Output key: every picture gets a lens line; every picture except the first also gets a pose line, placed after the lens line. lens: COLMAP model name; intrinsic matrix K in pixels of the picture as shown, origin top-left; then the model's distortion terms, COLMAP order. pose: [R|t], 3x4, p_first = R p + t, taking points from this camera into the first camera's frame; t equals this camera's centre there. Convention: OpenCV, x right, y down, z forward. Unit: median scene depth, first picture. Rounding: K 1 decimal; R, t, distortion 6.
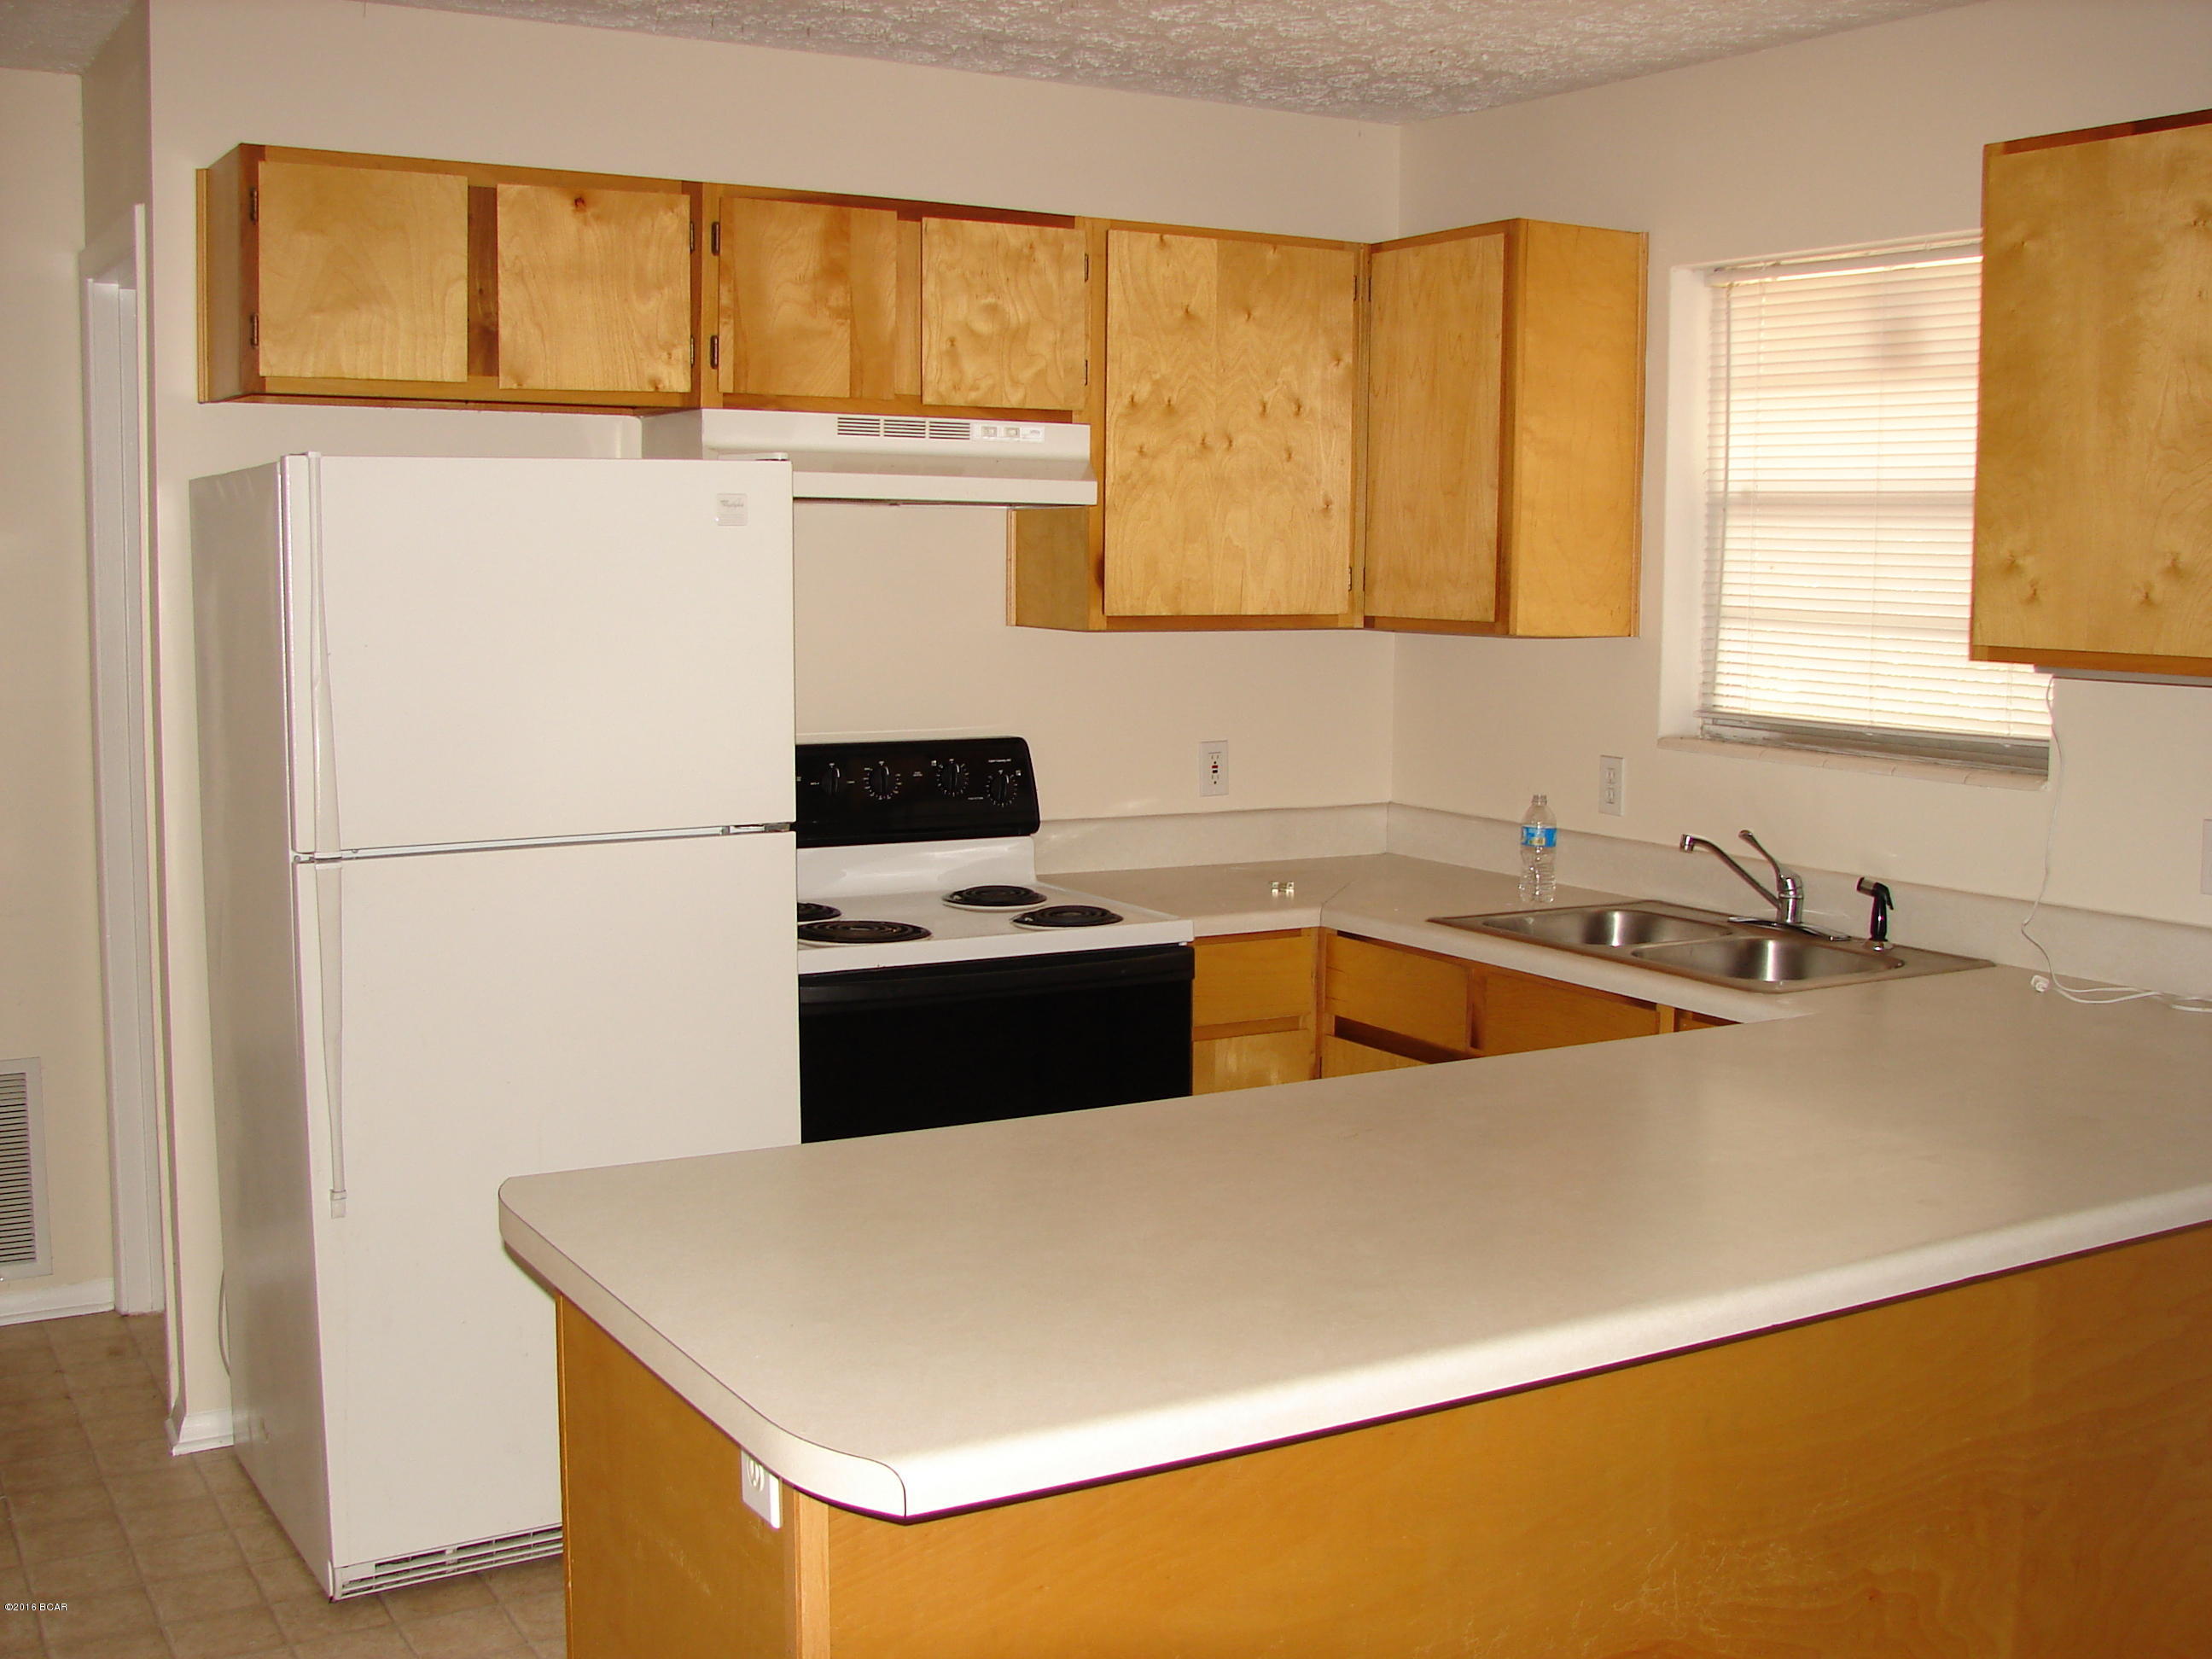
lens RADIAL K [[2447.7, 0, 1097.2], [0, 2447.7, 812.2], [0, 0, 1]] dist [-0.086359, 0.000000]
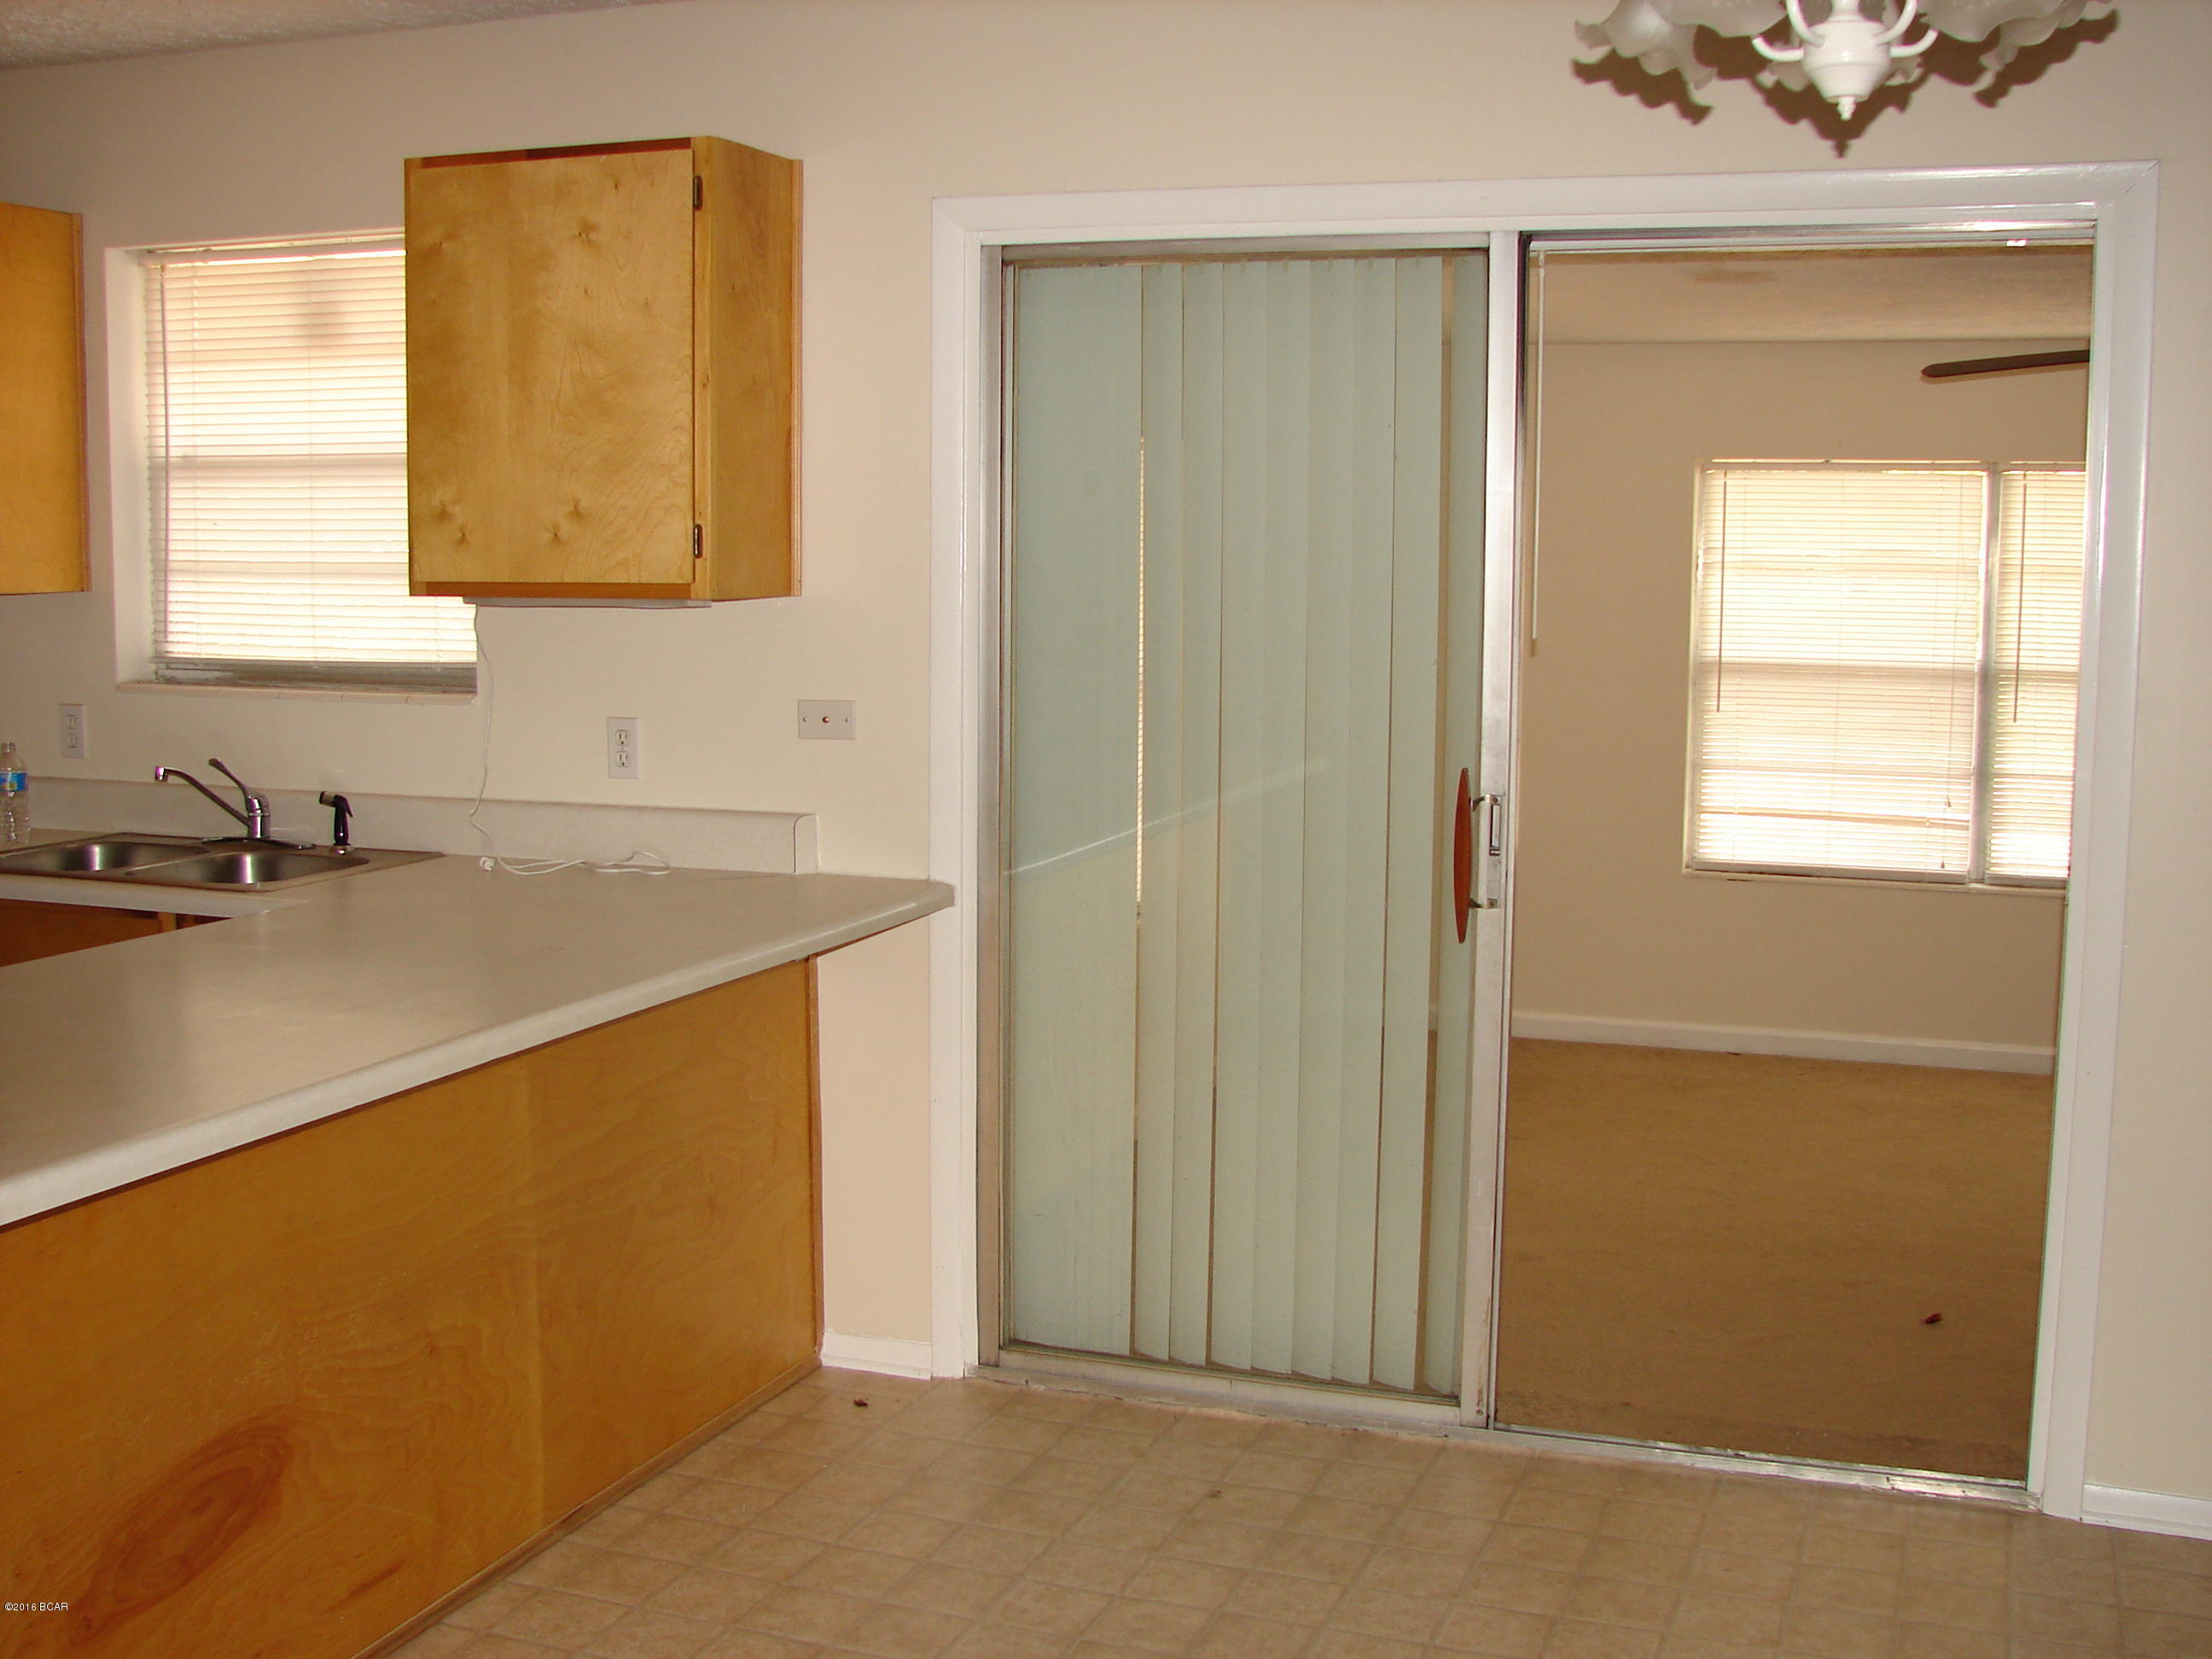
lens RADIAL K [[2447.7, 0, 1106.9], [0, 2447.7, 819.6], [0, 0, 1]] dist [-0.086359, 0.000000]
pose [[0.782131, -0.072488, 0.618883, -0.111557], [0.068321, 0.997198, 0.030456, 0.032685], [-0.619357, 0.018462, 0.784892, -0.134641]]
